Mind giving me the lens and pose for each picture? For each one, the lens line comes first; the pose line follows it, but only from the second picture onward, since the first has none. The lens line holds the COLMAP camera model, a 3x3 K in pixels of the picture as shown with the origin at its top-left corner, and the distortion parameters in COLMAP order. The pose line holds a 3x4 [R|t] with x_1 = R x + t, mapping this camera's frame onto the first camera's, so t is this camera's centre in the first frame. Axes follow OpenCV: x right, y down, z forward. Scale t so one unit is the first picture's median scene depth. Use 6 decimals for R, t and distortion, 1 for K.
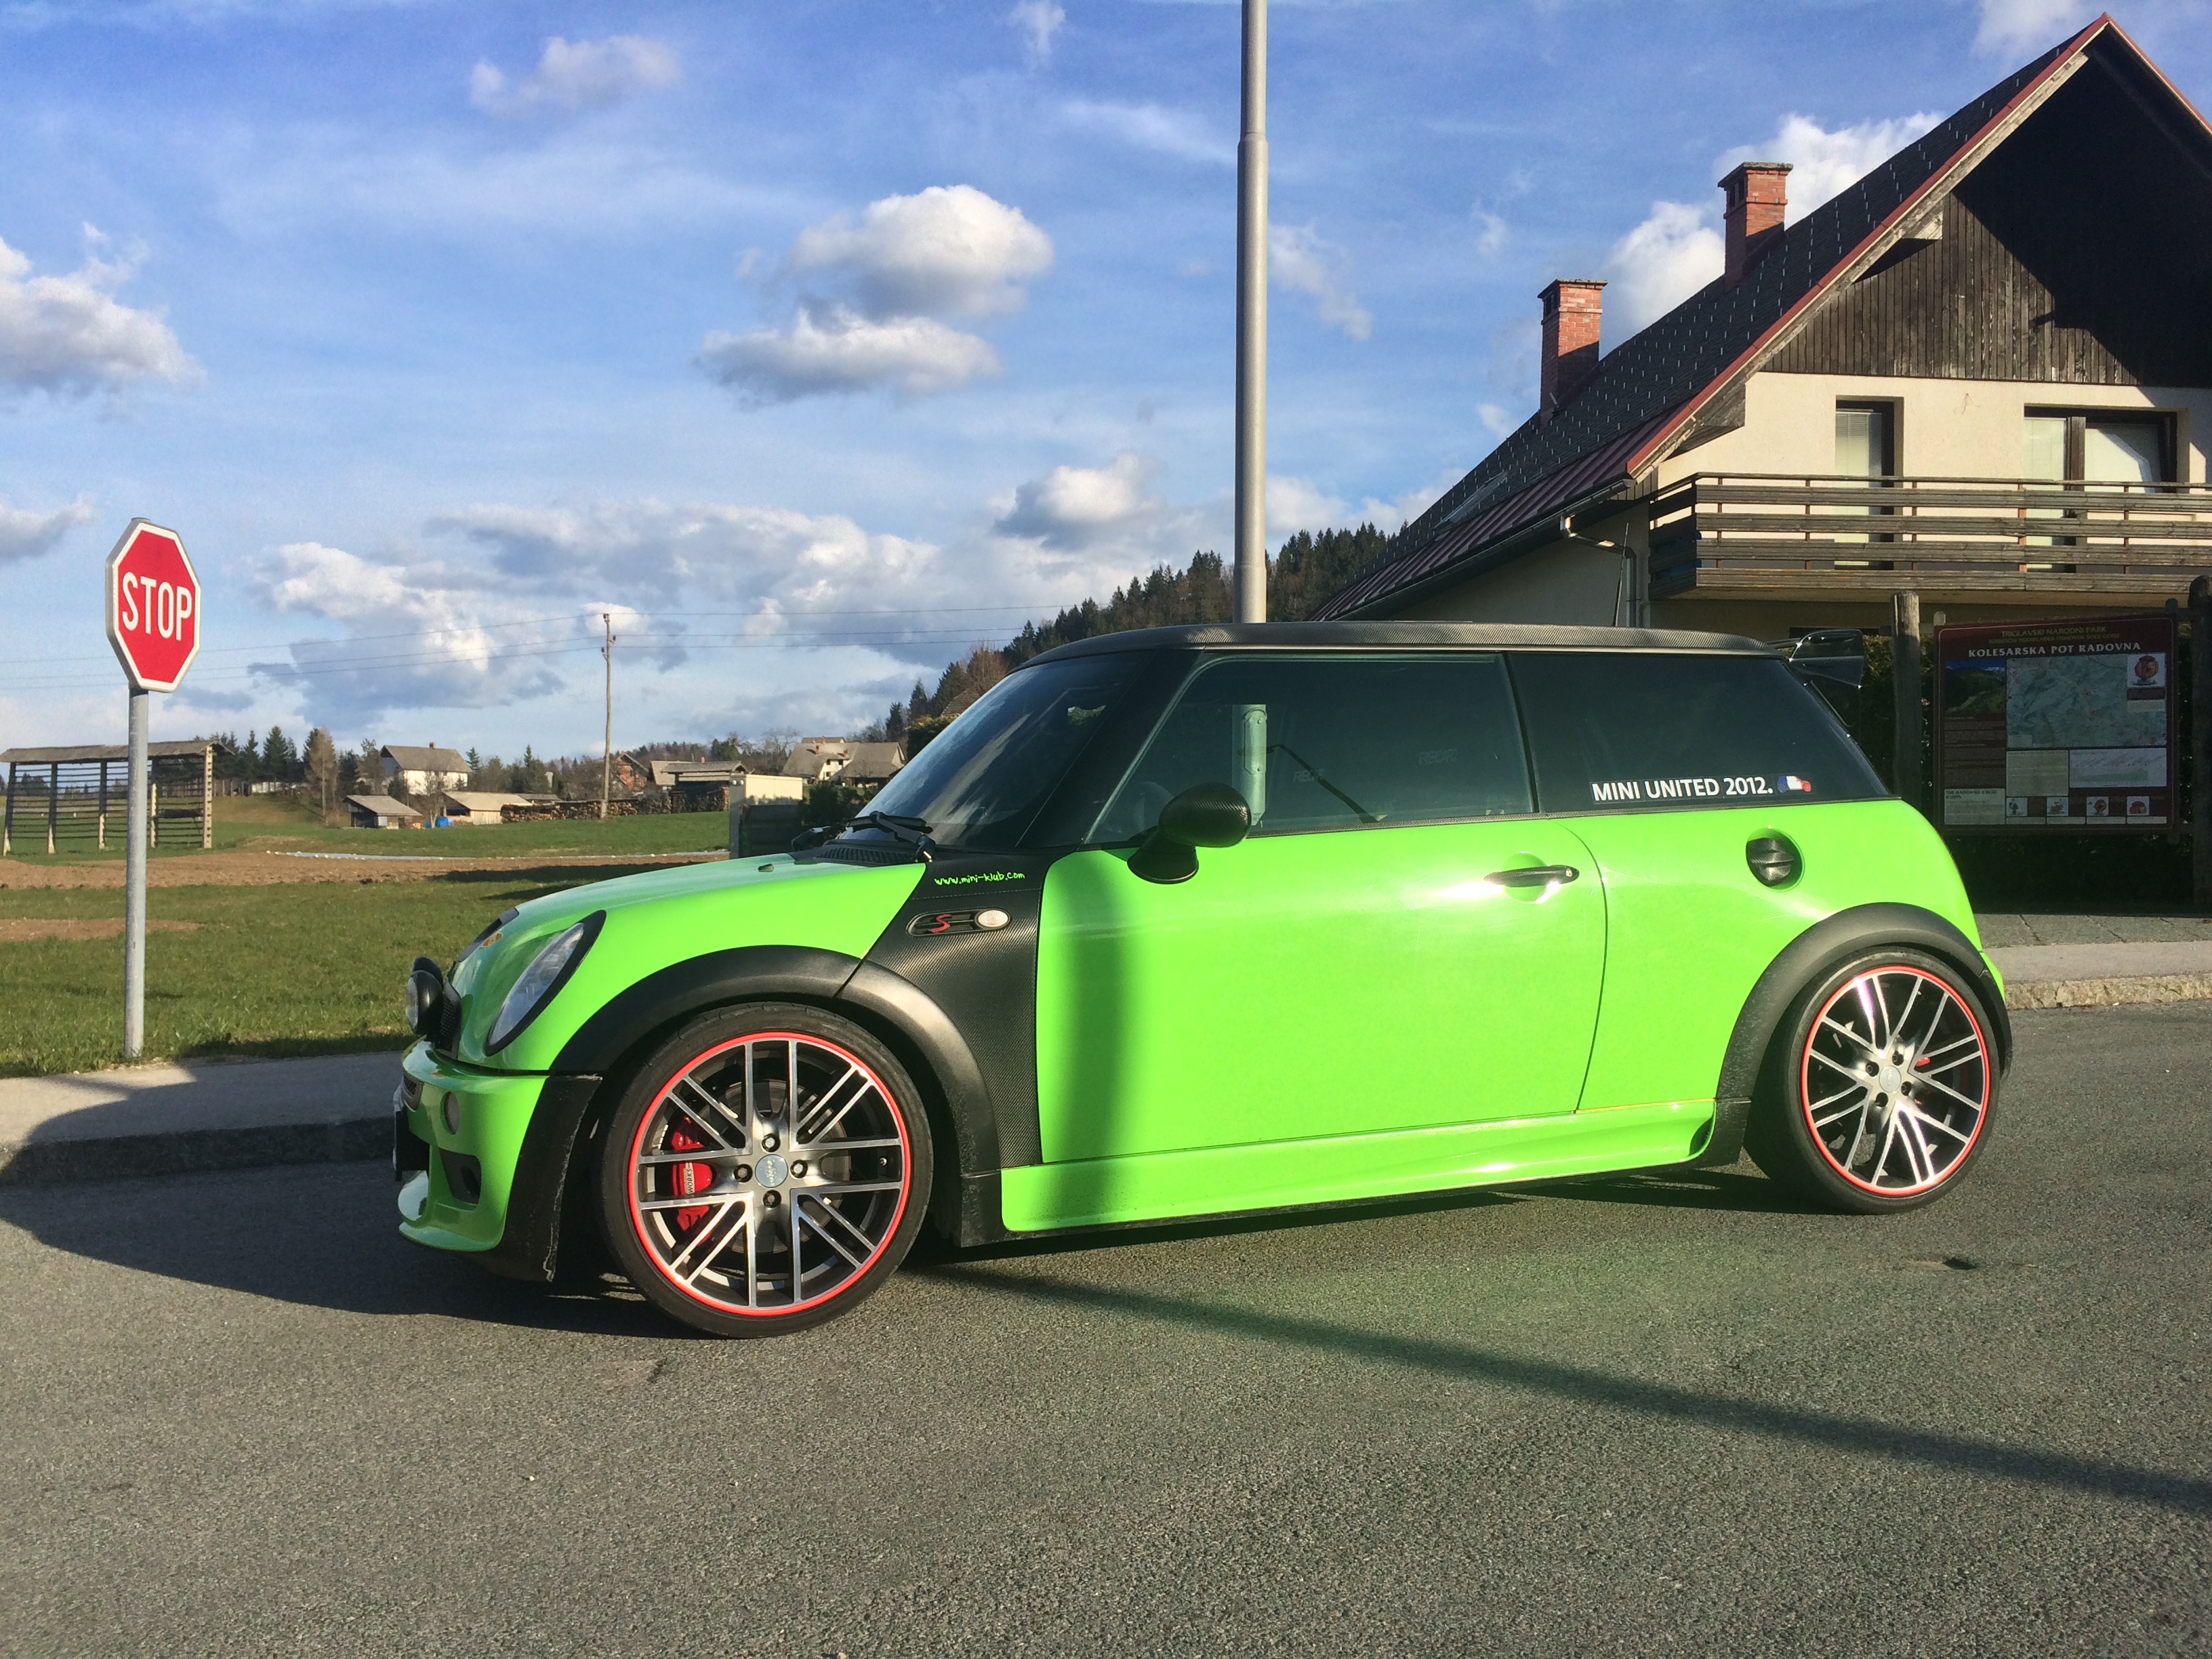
lens RADIAL K [[1895.2, 0, 1094.2], [0, 1895.2, 843.4], [0, 0, 1]] dist [0.087552, -0.126473]
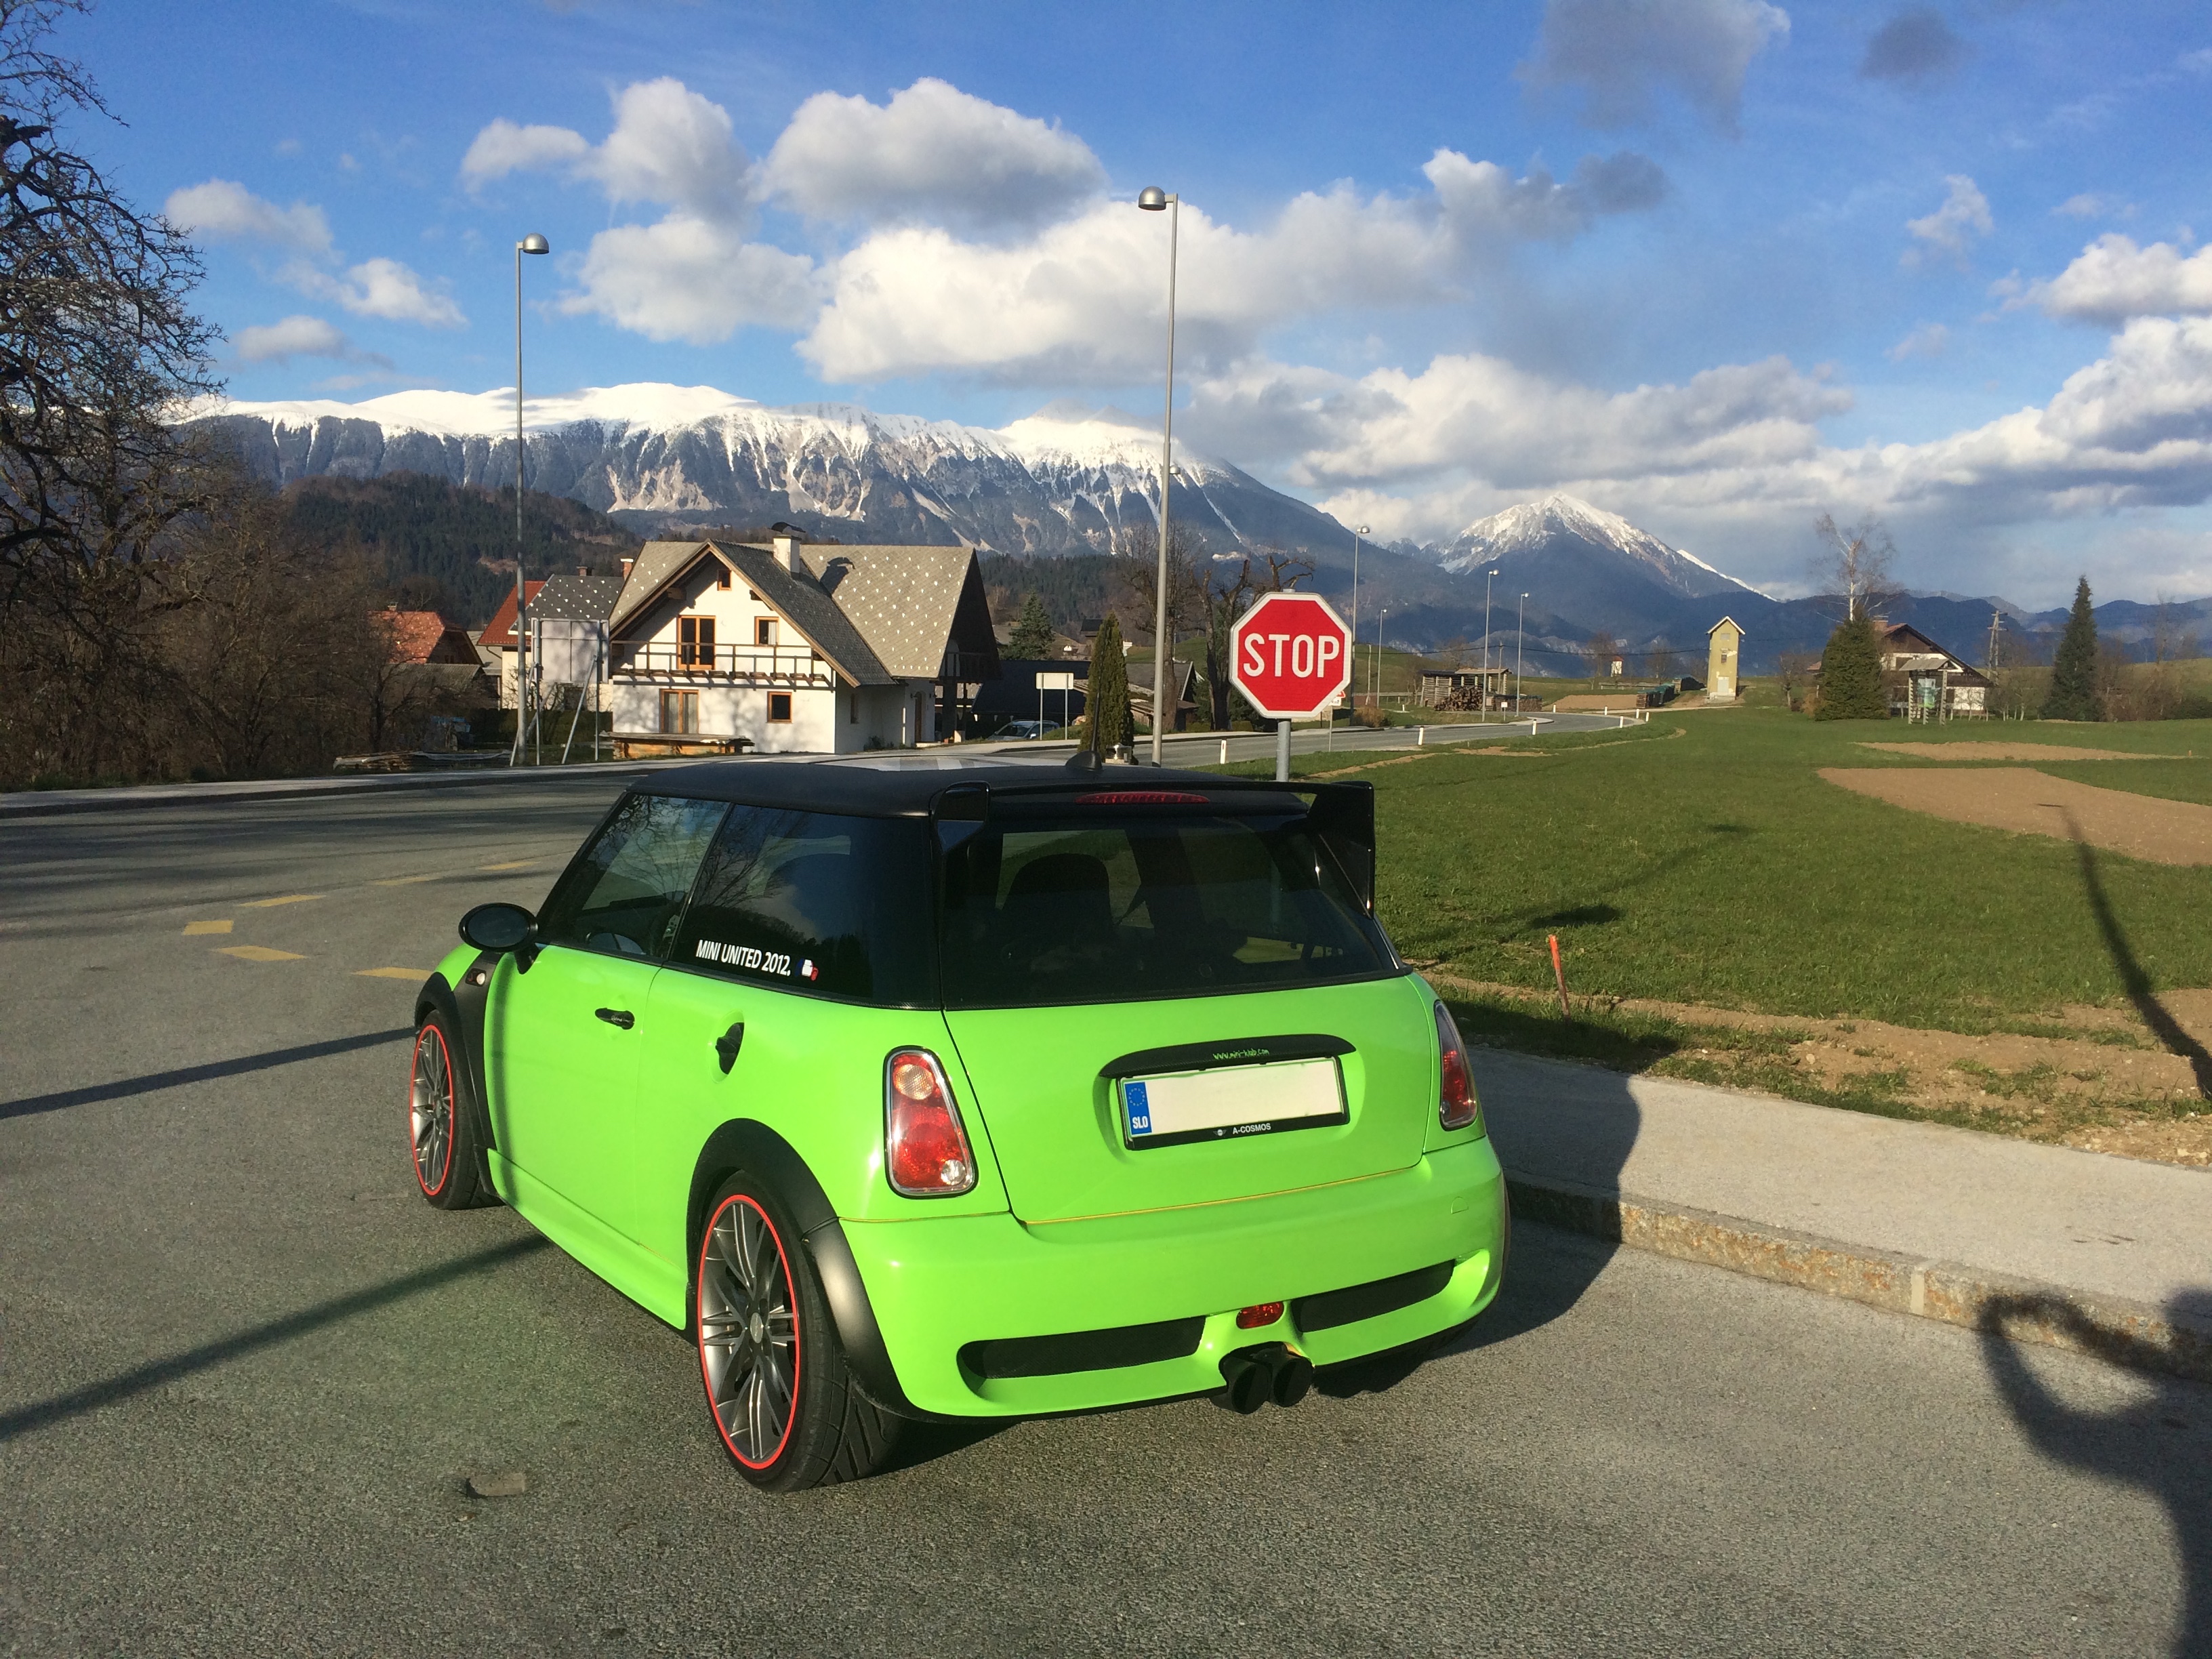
lens RADIAL K [[1895.2, 0, 1094.2], [0, 1895.2, 843.4], [0, 0, 1]] dist [0.087552, -0.126473]
pose [[0.231613, 0.083832, -0.969189, 1.254652], [-0.016208, 0.996474, 0.082318, -0.165041], [0.972673, -0.003357, 0.232156, 0.940962]]
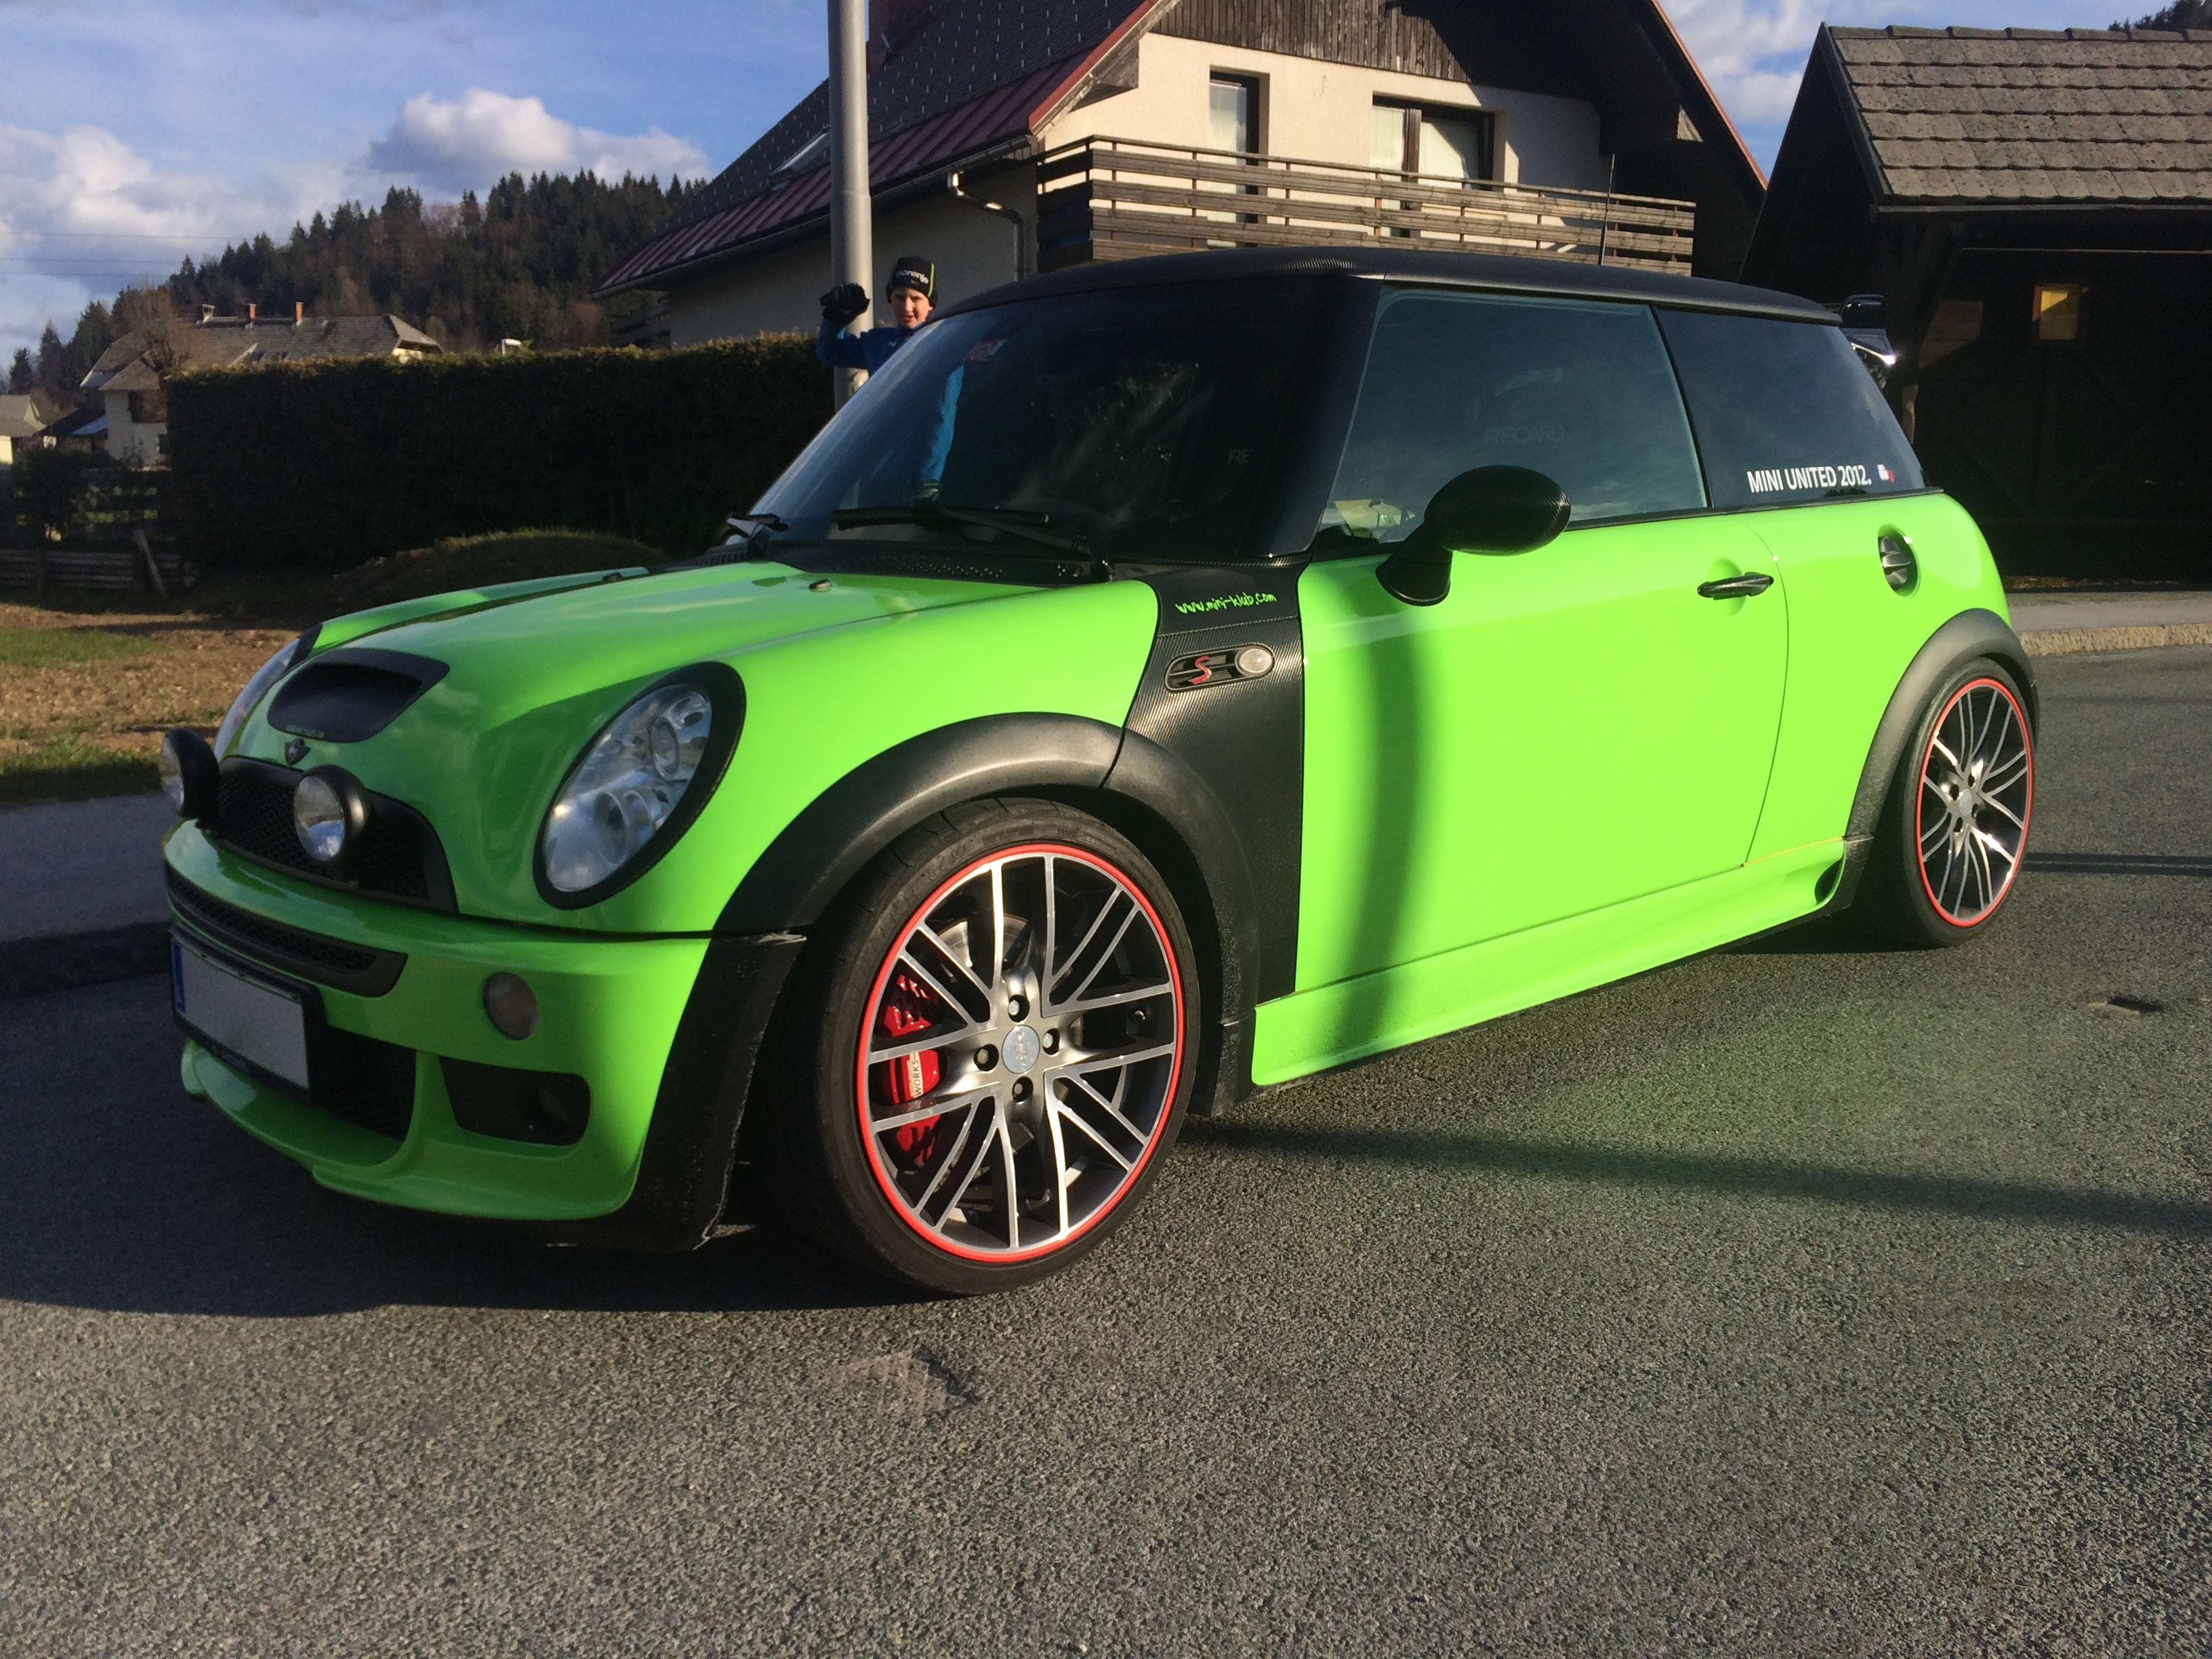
lens RADIAL K [[1895.2, 0, 1094.2], [0, 1895.2, 843.4], [0, 0, 1]] dist [0.087552, -0.126473]
pose [[0.922678, -0.059755, 0.380912, -0.319670], [-0.004390, 0.986226, 0.165347, -0.008110], [-0.385546, -0.154235, 0.909707, 0.317710]]
